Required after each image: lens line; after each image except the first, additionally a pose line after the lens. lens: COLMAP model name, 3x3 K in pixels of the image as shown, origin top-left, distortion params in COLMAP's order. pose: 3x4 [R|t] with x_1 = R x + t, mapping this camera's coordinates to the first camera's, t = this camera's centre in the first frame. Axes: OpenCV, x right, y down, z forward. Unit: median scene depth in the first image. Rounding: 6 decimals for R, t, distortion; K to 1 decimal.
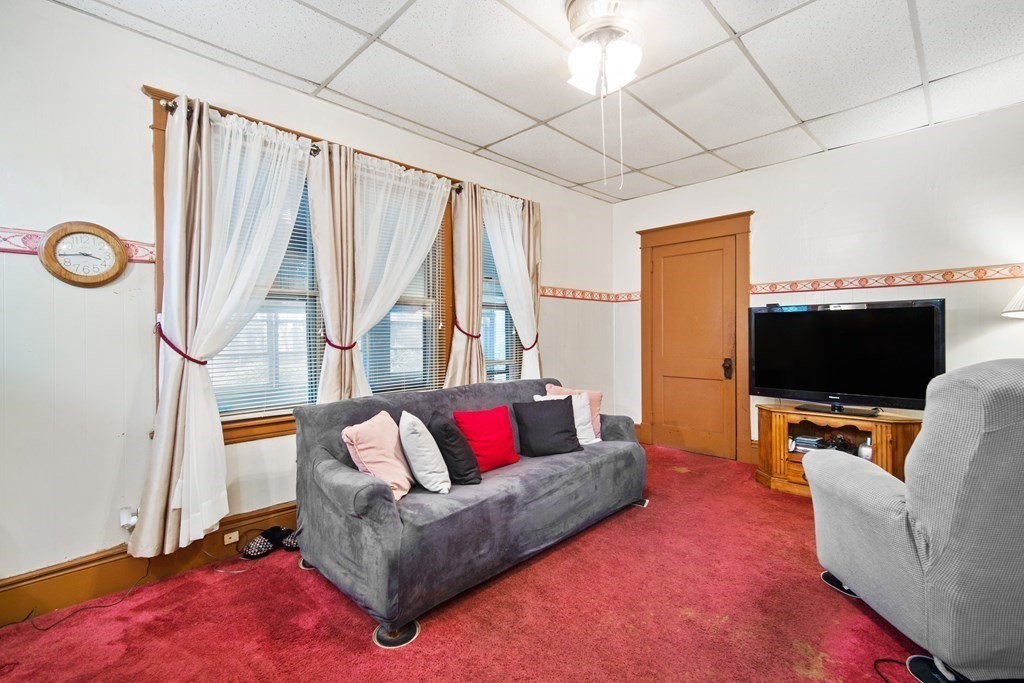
lens RADIAL K [[451.0, 0, 512.3], [0, 451.0, 336.2], [0, 0, 1]] dist [0.001015, -0.000018]
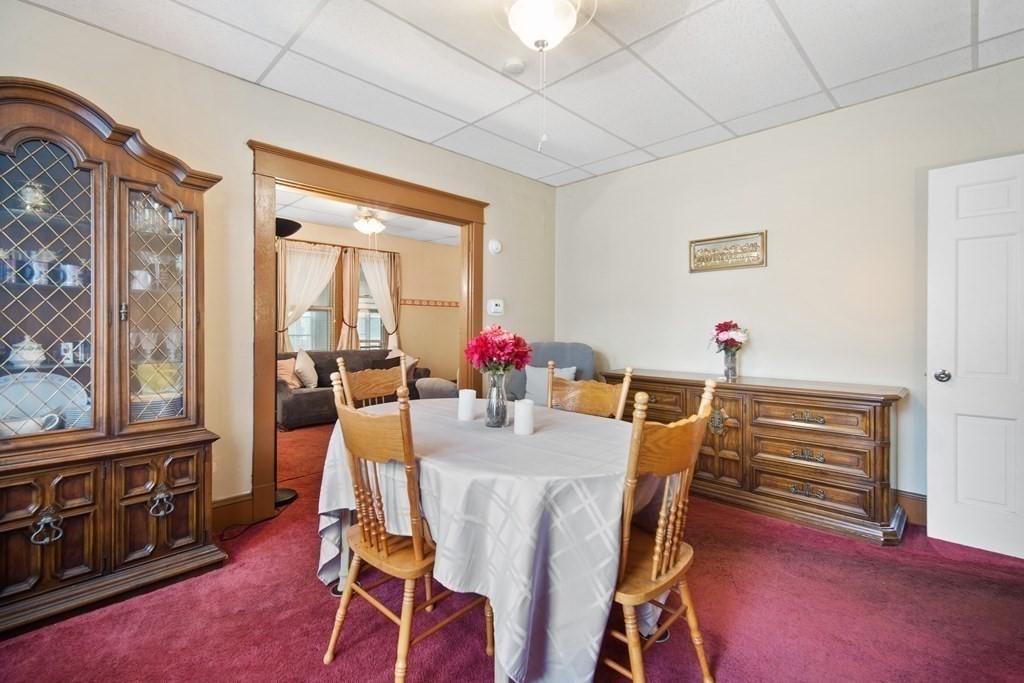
lens RADIAL K [[451.0, 0, 512.3], [0, 451.0, 336.2], [0, 0, 1]] dist [0.001015, -0.000018]
pose [[0.999997, 0.002499, 0.000395, 0.603489], [-0.002506, 0.999836, 0.017950, 0.003437], [-0.000350, -0.017951, 0.999839, -0.953338]]
